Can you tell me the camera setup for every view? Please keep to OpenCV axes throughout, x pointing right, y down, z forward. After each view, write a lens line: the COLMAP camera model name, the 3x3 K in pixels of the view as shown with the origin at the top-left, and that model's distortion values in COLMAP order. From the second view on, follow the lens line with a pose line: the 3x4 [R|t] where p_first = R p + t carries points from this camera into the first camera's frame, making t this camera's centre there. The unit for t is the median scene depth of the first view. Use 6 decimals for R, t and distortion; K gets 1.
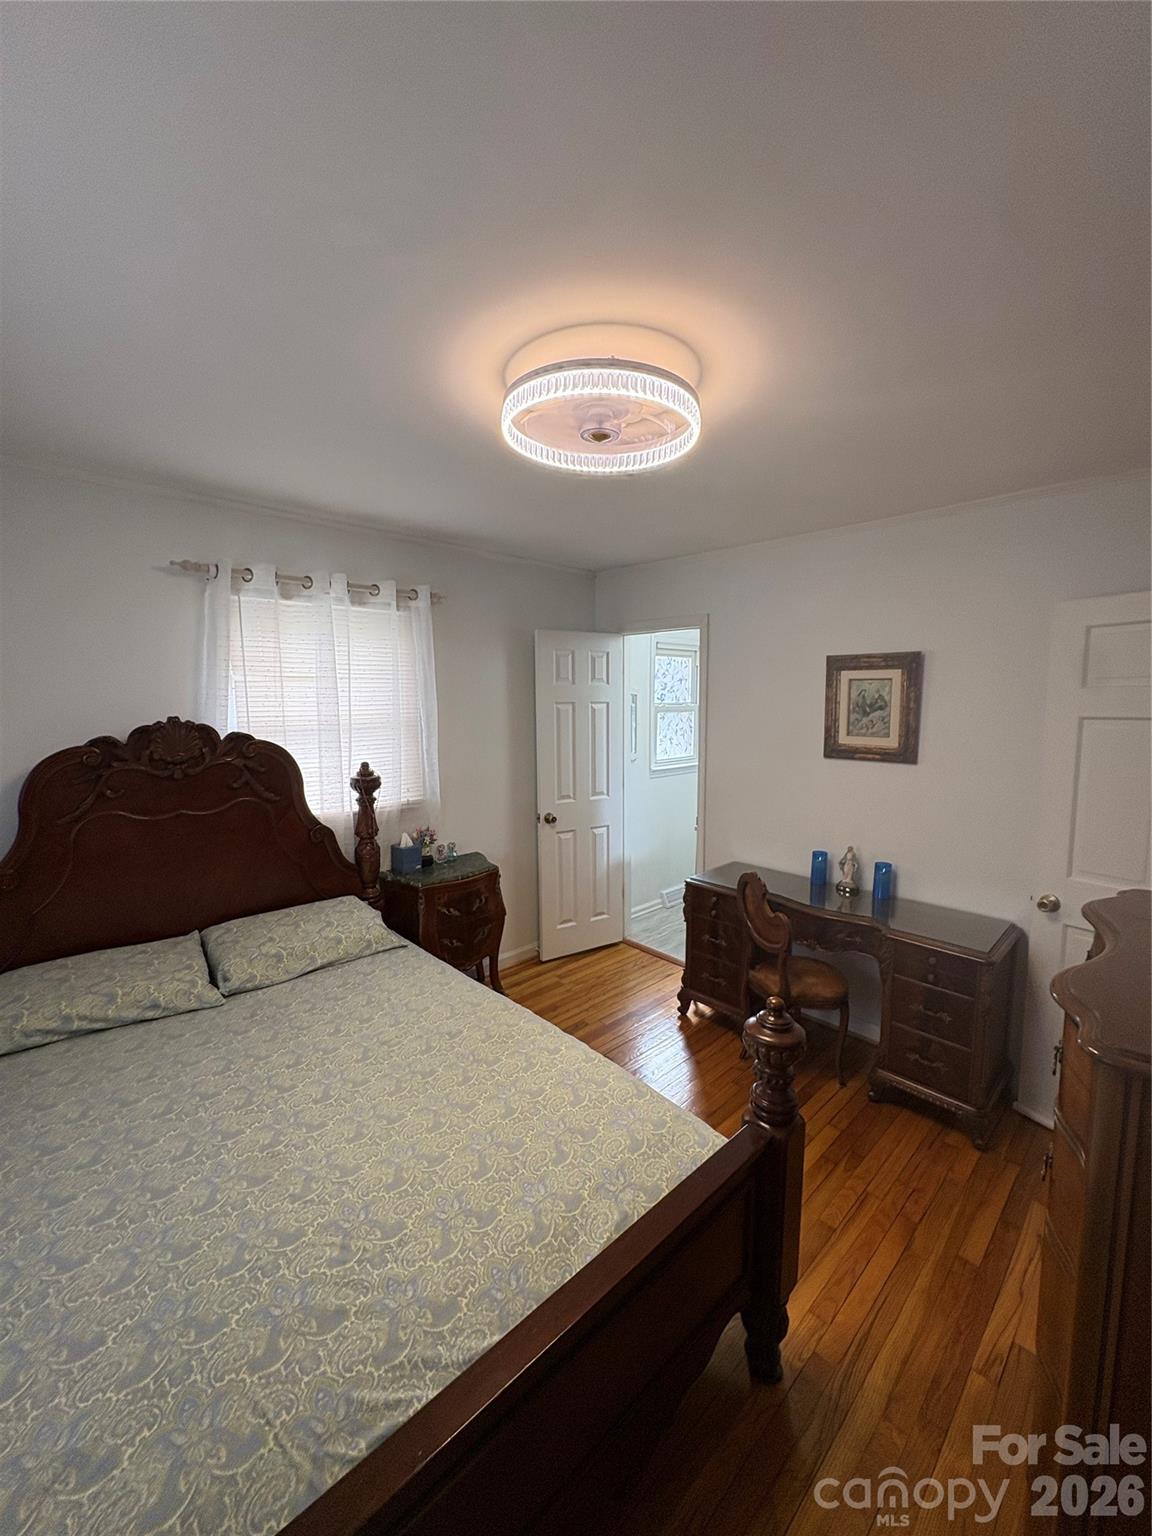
lens RADIAL K [[615.5, 0, 578.4], [0, 615.5, 765.7], [0, 0, 1]] dist [0.000909, -0.000044]
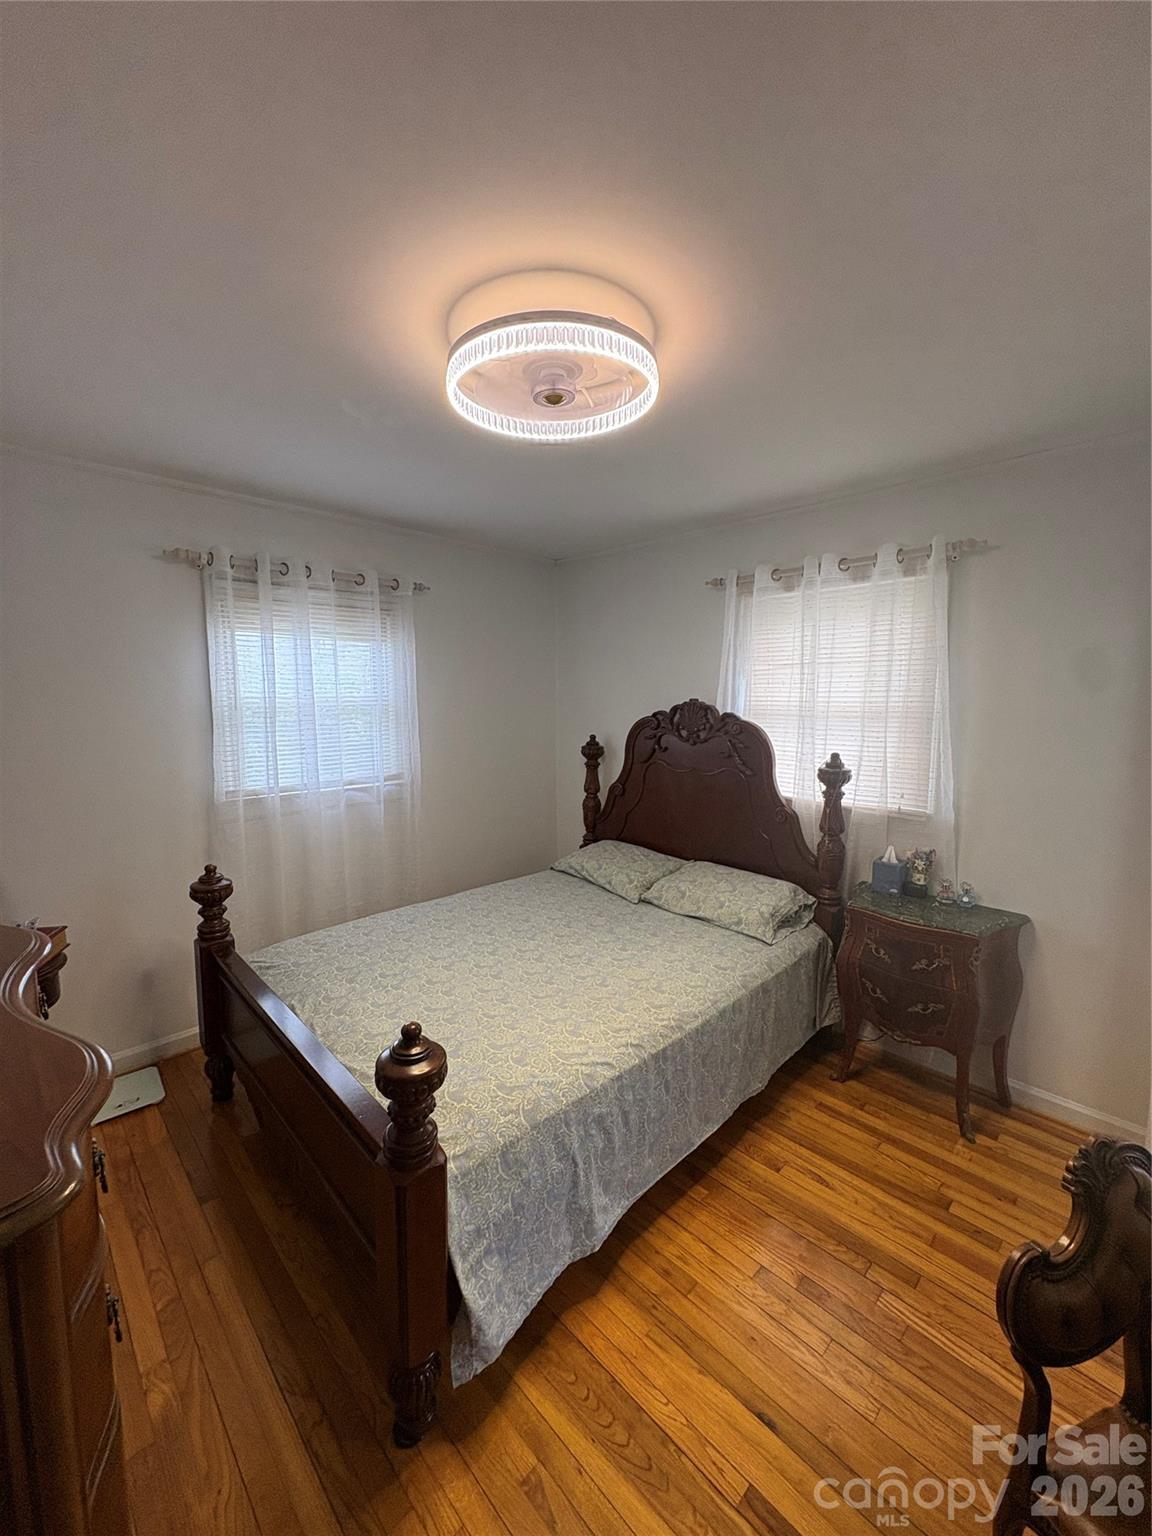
lens RADIAL K [[615.5, 0, 577.4], [0, 615.5, 766.8], [0, 0, 1]] dist [0.000909, -0.000044]
pose [[0.003582, 0.120277, -0.992734, 0.592887], [-0.107945, 0.986986, 0.119192, -0.055499], [0.994150, 0.106734, 0.016519, 0.621514]]
